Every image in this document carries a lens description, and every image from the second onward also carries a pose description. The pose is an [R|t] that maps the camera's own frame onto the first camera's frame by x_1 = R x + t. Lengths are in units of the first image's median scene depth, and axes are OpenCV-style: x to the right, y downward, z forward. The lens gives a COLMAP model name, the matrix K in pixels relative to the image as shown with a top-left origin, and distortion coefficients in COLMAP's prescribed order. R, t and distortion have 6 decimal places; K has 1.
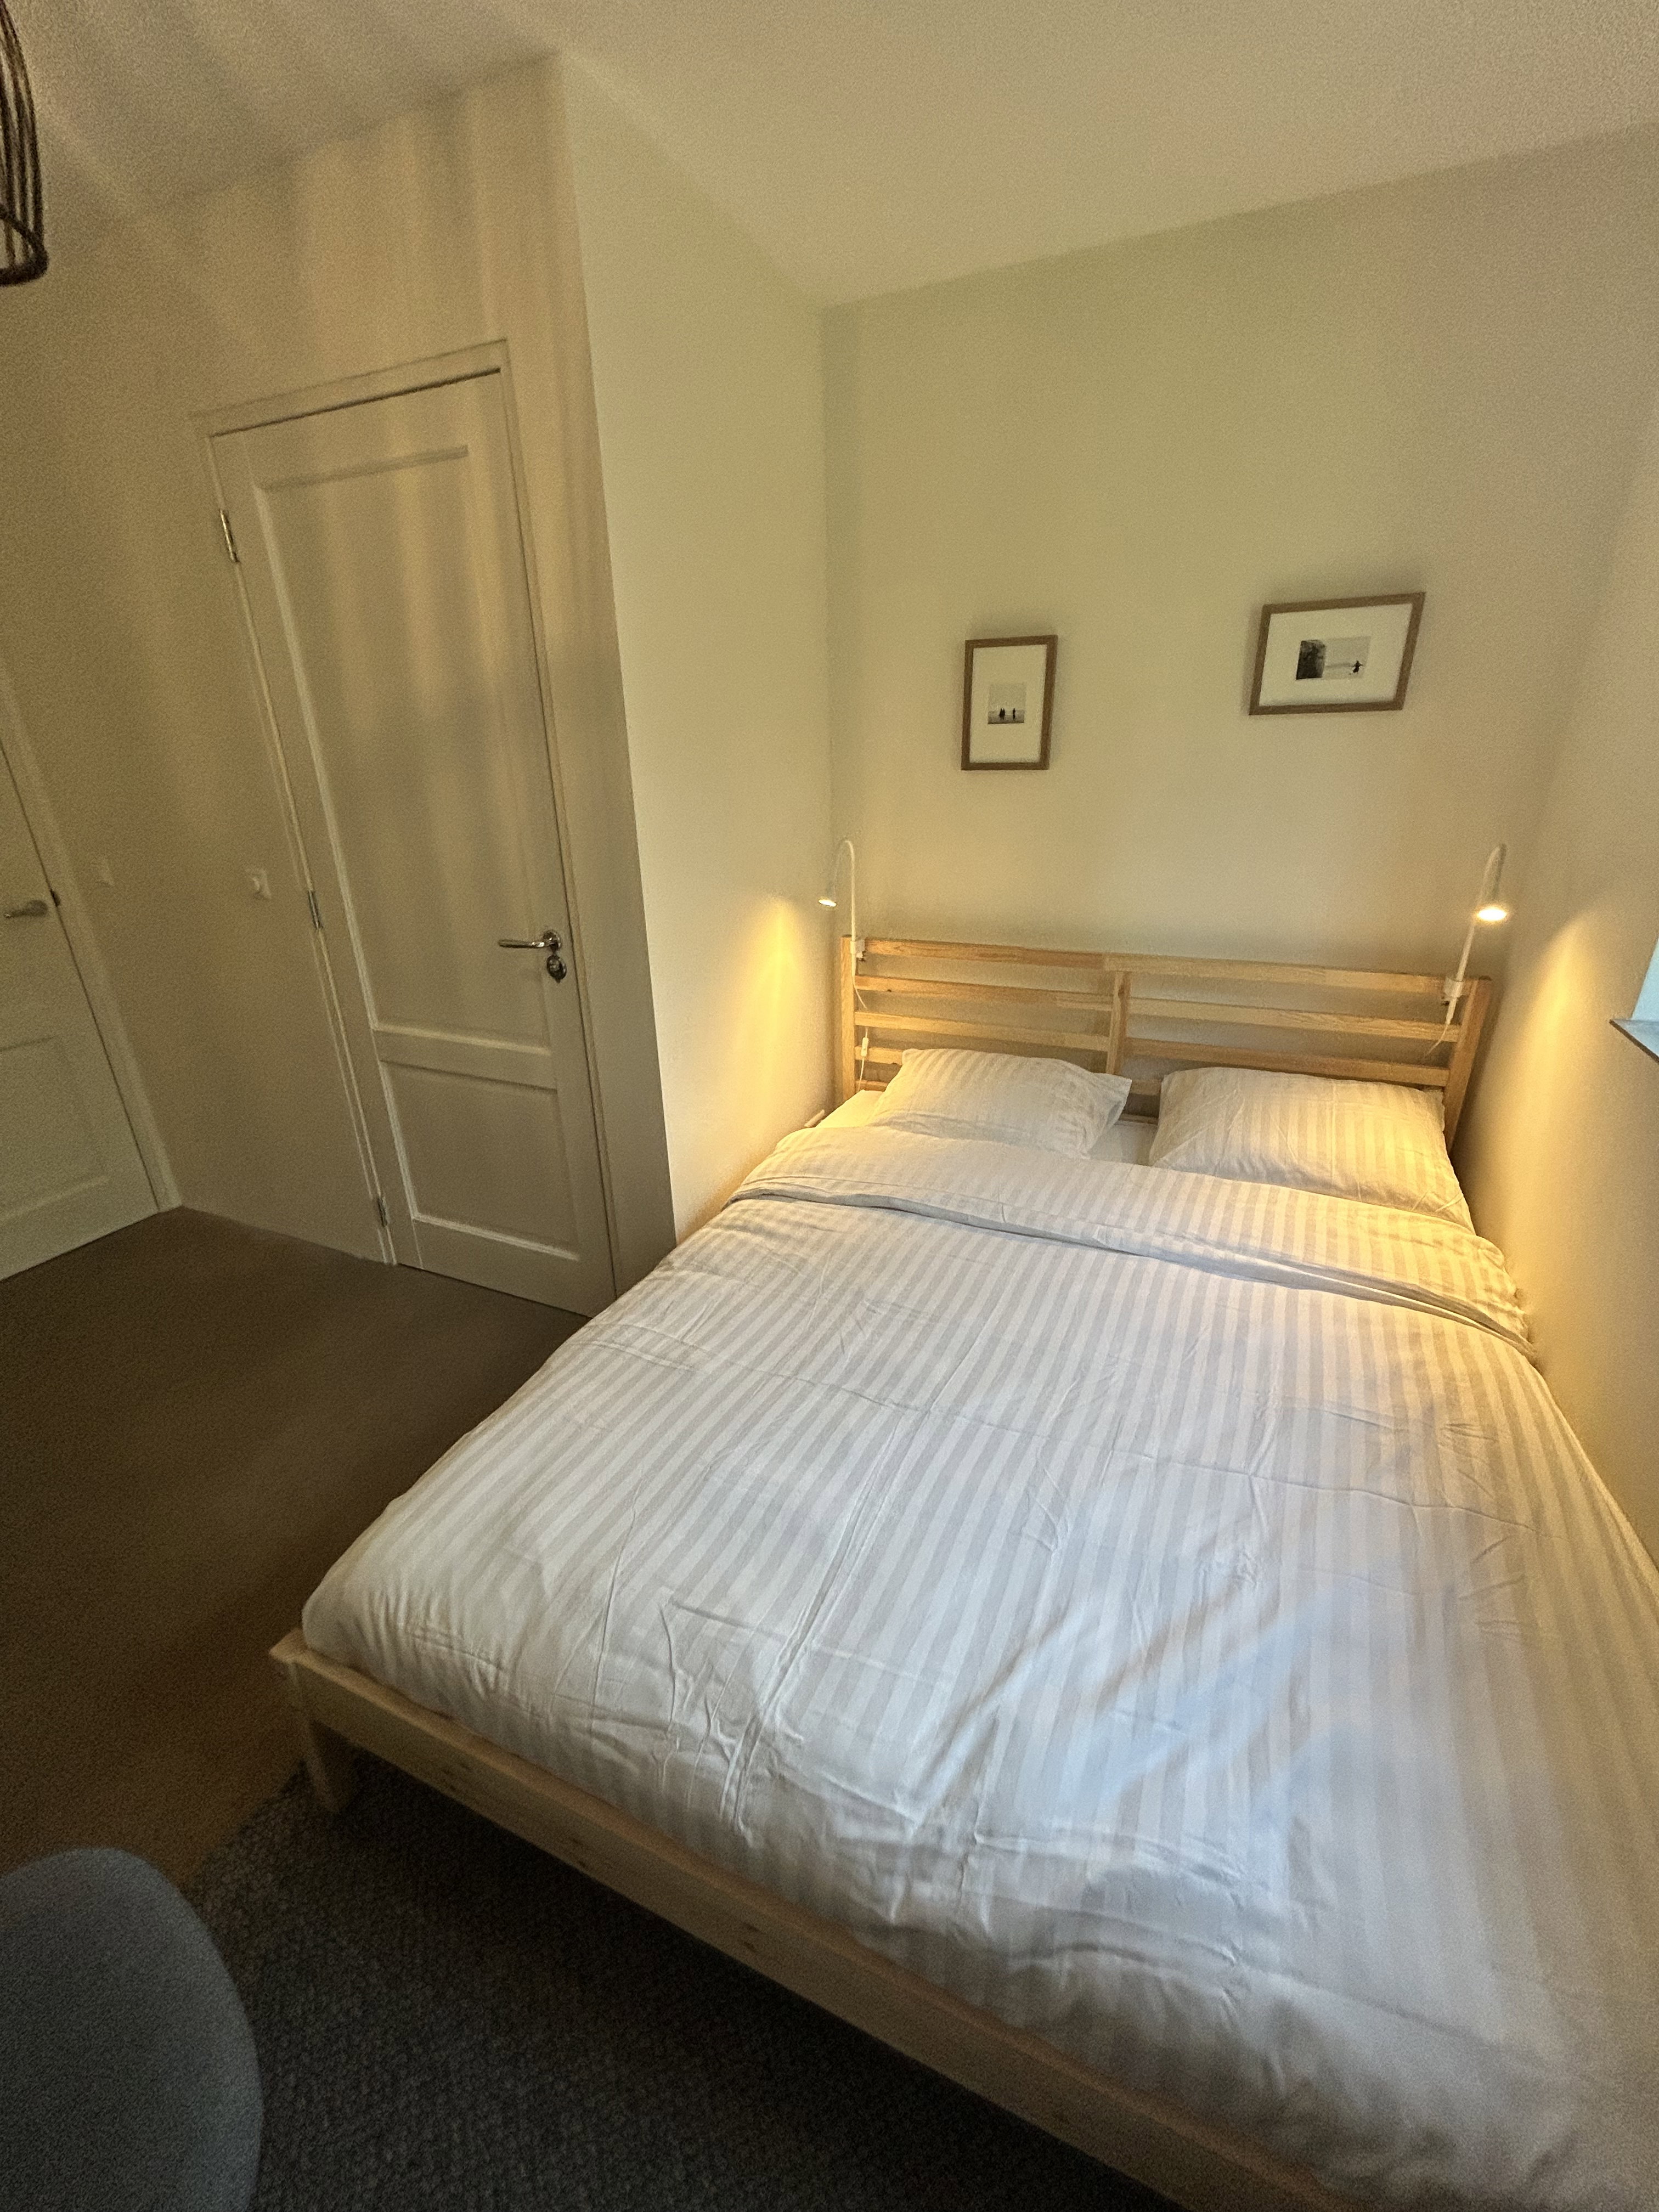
lens RADIAL K [[891.8, 0, 834.1], [0, 891.8, 1103.0], [0, 0, 1]] dist [0.004156, 0.000635]
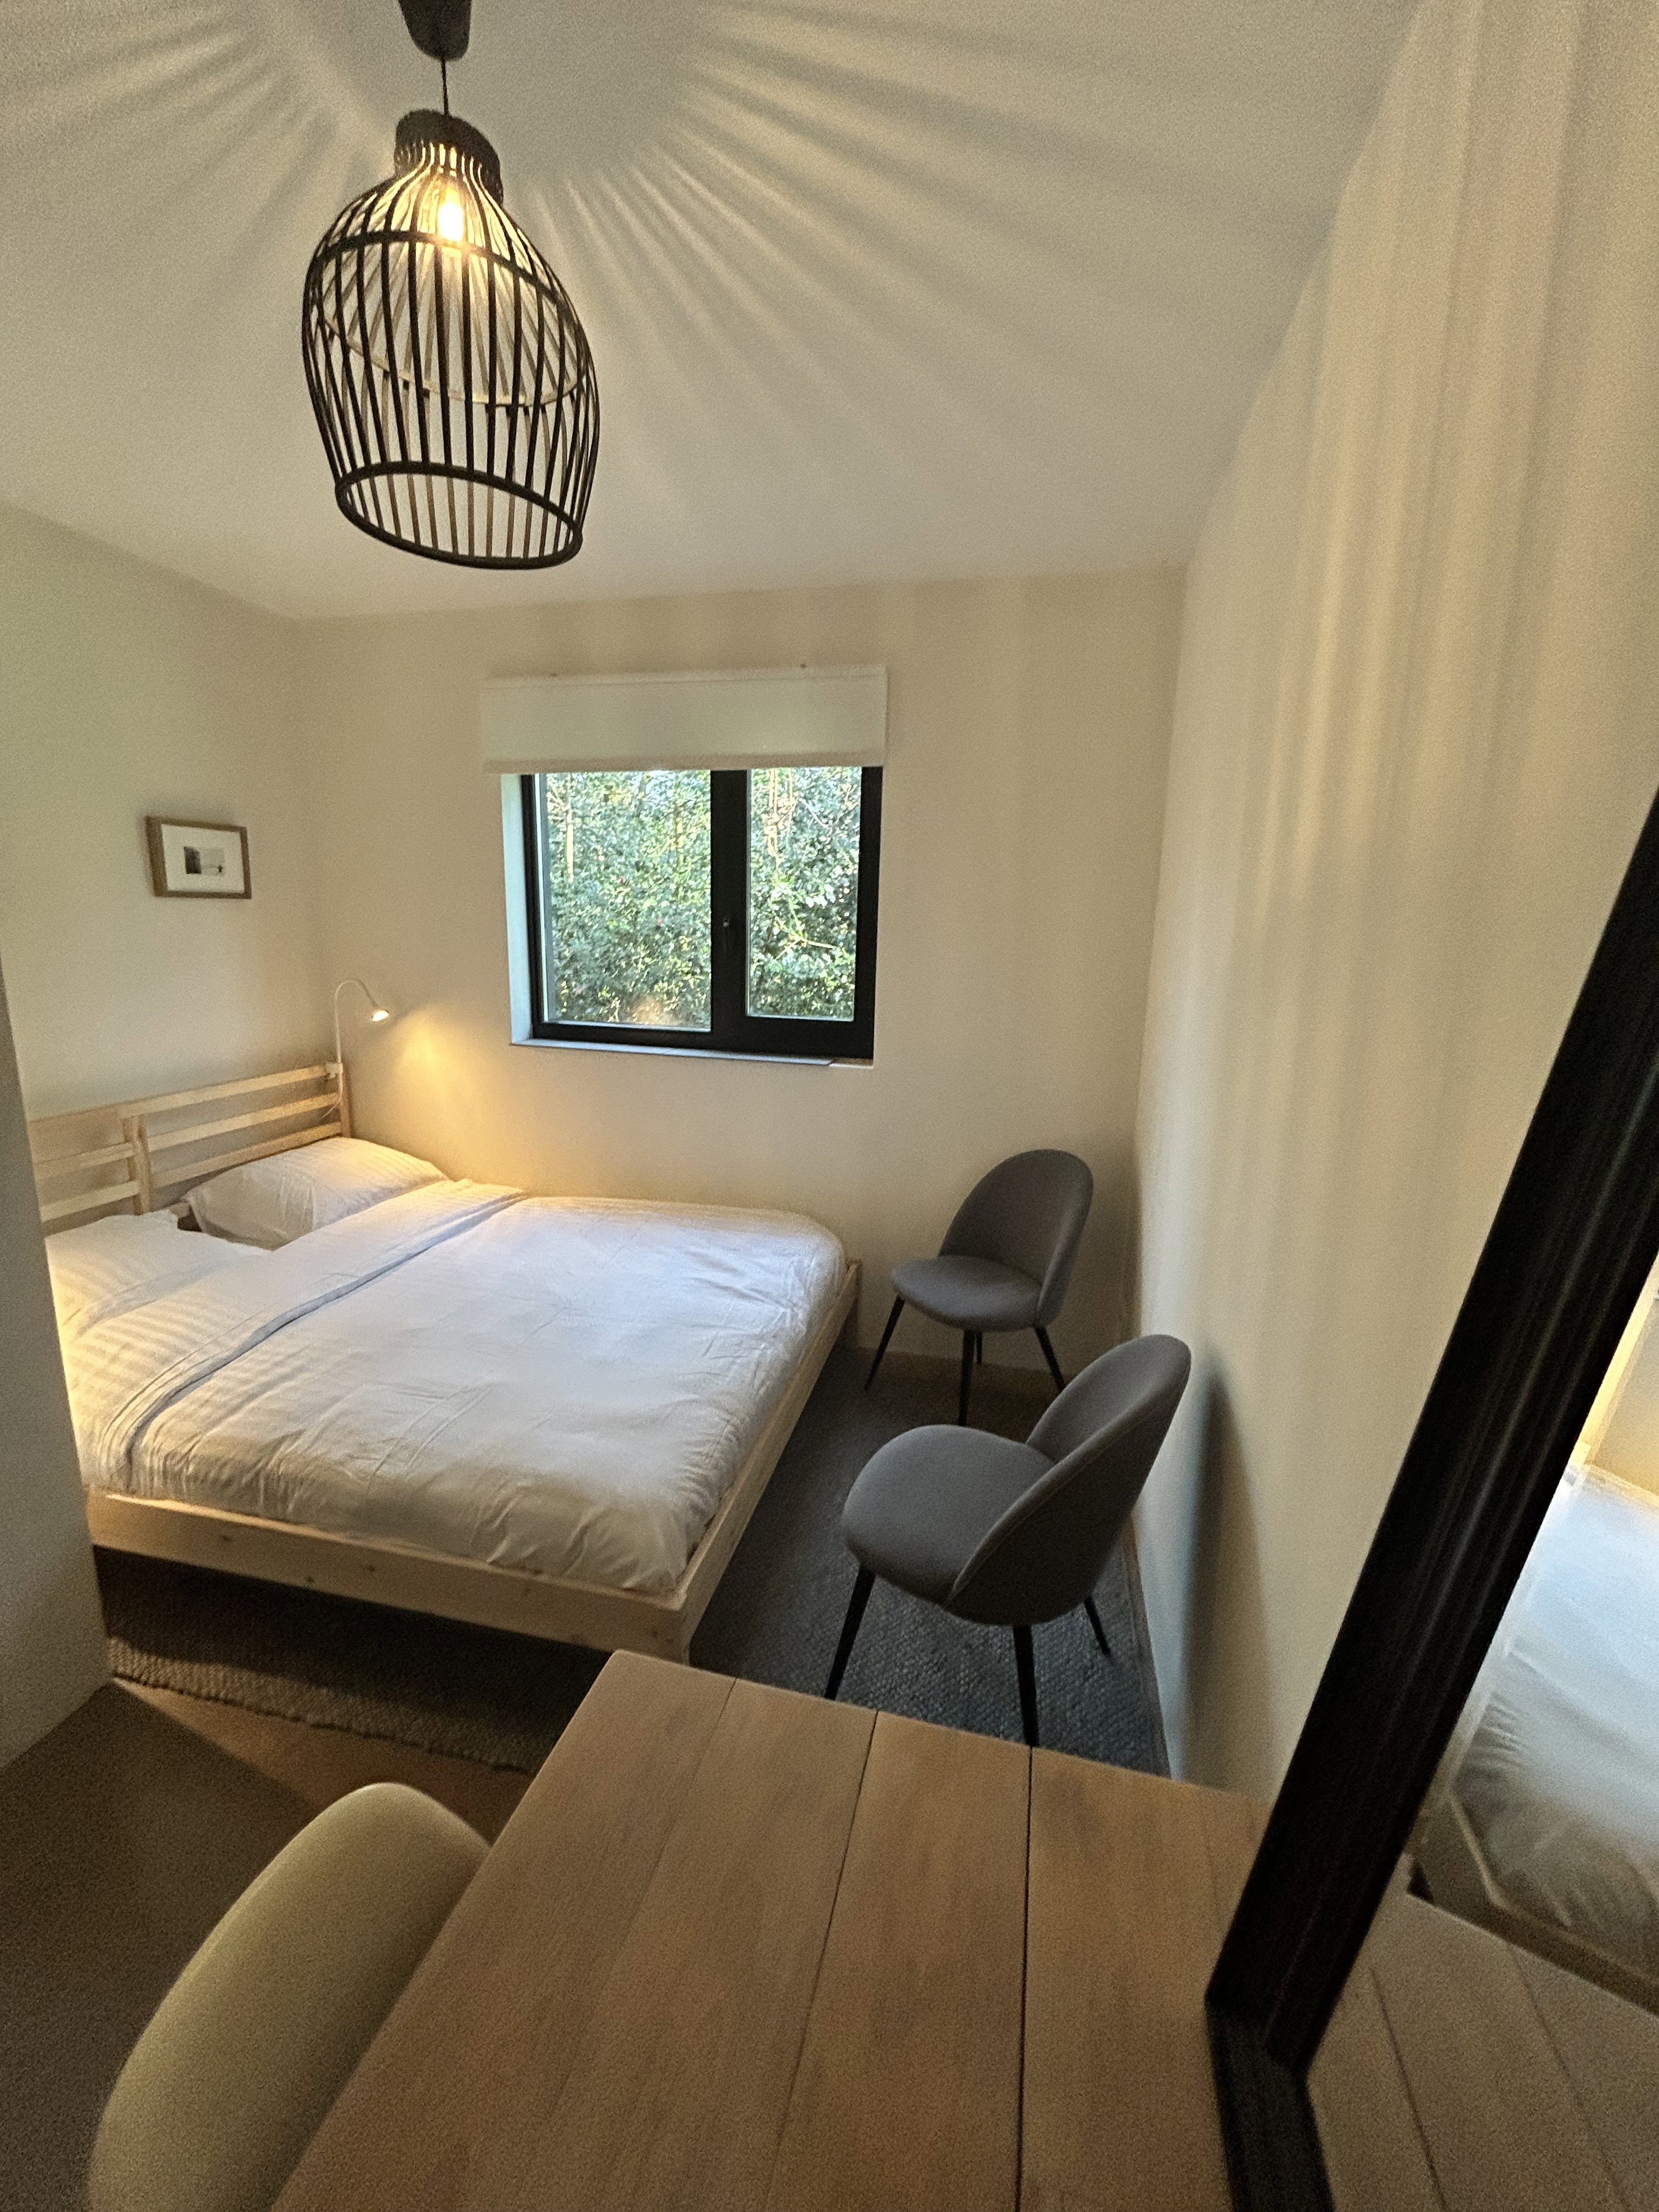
lens RADIAL K [[891.8, 0, 834.1], [0, 891.8, 1103.0], [0, 0, 1]] dist [0.004156, 0.000635]
pose [[-0.189359, -0.182871, 0.964729, -1.061004], [0.348083, 0.906196, 0.240098, -0.153752], [-0.918140, 0.381270, -0.107942, 0.404096]]
